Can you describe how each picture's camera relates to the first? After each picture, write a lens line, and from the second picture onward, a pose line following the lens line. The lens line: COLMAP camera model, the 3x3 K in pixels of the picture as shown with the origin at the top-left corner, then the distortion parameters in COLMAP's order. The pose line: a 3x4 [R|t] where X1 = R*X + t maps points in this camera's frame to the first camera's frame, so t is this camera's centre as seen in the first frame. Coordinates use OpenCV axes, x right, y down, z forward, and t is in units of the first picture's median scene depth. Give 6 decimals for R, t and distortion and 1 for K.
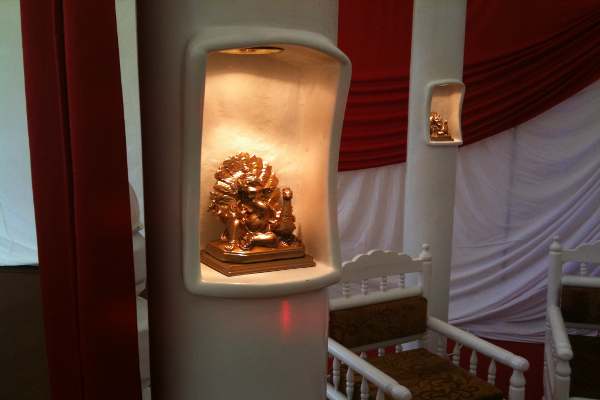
lens RADIAL K [[648.6, 0, 300.8], [0, 648.6, 201.9], [0, 0, 1]] dist [0.021121, -0.013193]
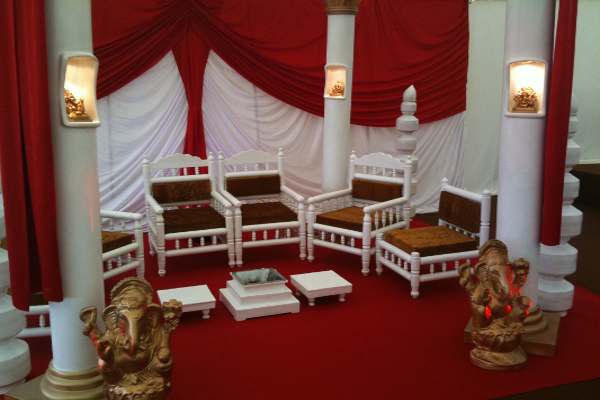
lens RADIAL K [[648.6, 0, 300.8], [0, 648.6, 201.9], [0, 0, 1]] dist [0.021121, -0.013193]
pose [[0.794935, -0.124073, 0.593872, -0.304620], [0.108842, 0.992149, 0.061591, 0.108287], [-0.596852, 0.015677, 0.802198, -0.600117]]
